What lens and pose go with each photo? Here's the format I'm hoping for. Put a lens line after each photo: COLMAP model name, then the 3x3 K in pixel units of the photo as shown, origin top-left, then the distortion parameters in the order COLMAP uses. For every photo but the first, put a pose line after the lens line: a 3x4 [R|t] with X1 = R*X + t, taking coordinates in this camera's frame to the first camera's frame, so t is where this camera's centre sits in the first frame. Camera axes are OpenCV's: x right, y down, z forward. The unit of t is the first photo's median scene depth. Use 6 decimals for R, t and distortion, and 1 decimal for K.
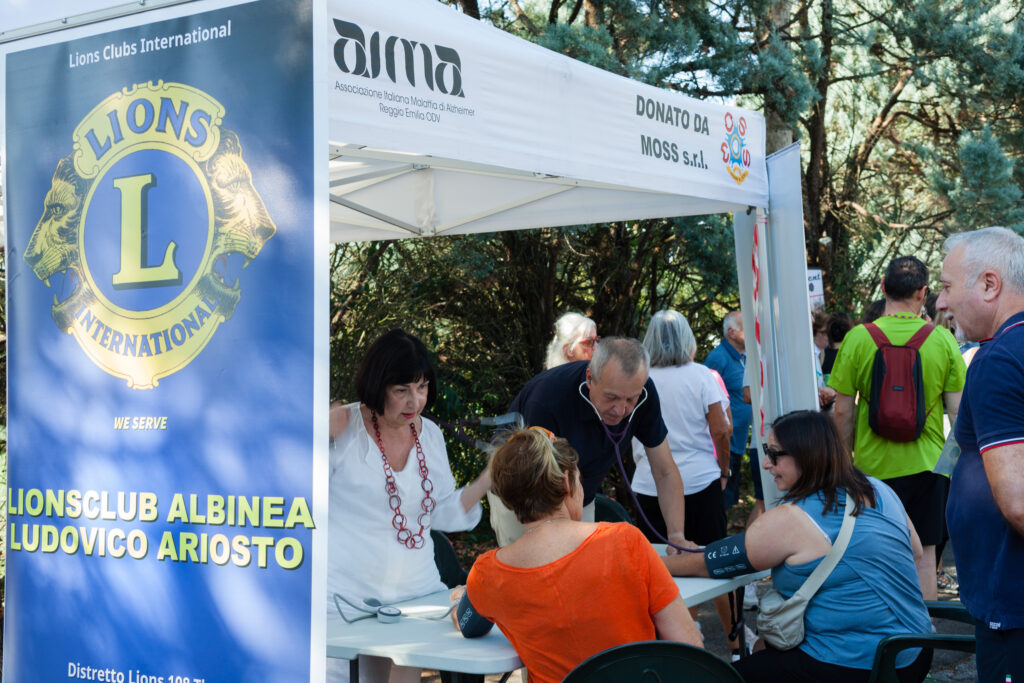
lens RADIAL K [[1911.2, 0, 510.3], [0, 1911.2, 314.8], [0, 0, 1]] dist [0.295857, 0.048948]
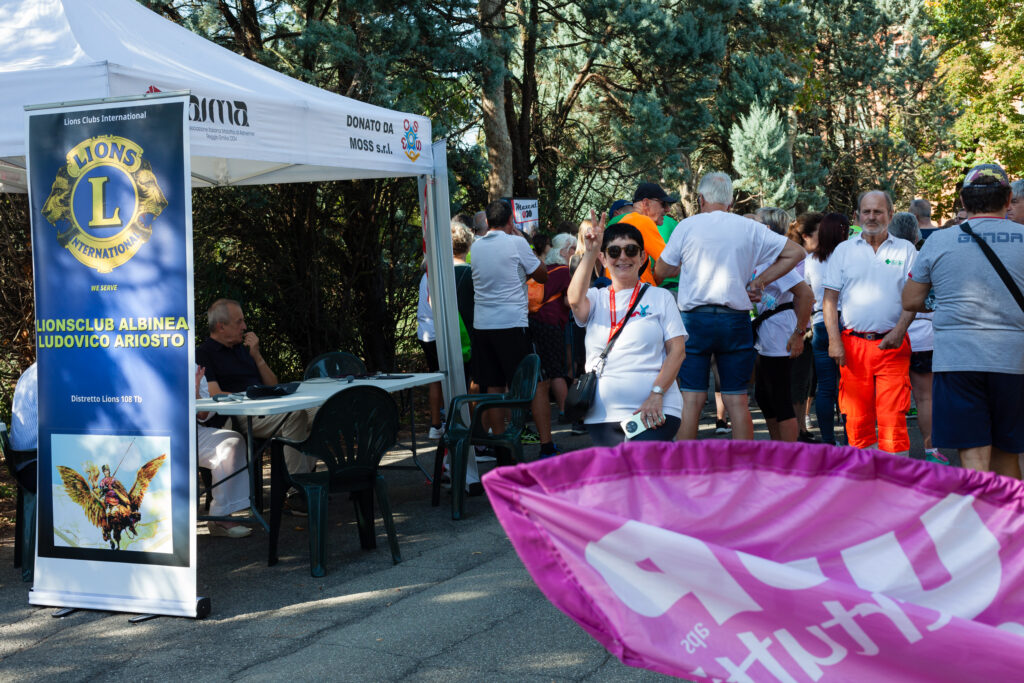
lens RADIAL K [[1911.2, 0, 510.3], [0, 1911.2, 314.8], [0, 0, 1]] dist [0.295857, 0.048948]
pose [[0.993640, -0.004700, 0.112502, 0.019094], [-0.000078, 0.999099, 0.042431, -0.006585], [-0.112600, -0.042170, 0.992745, -1.012903]]
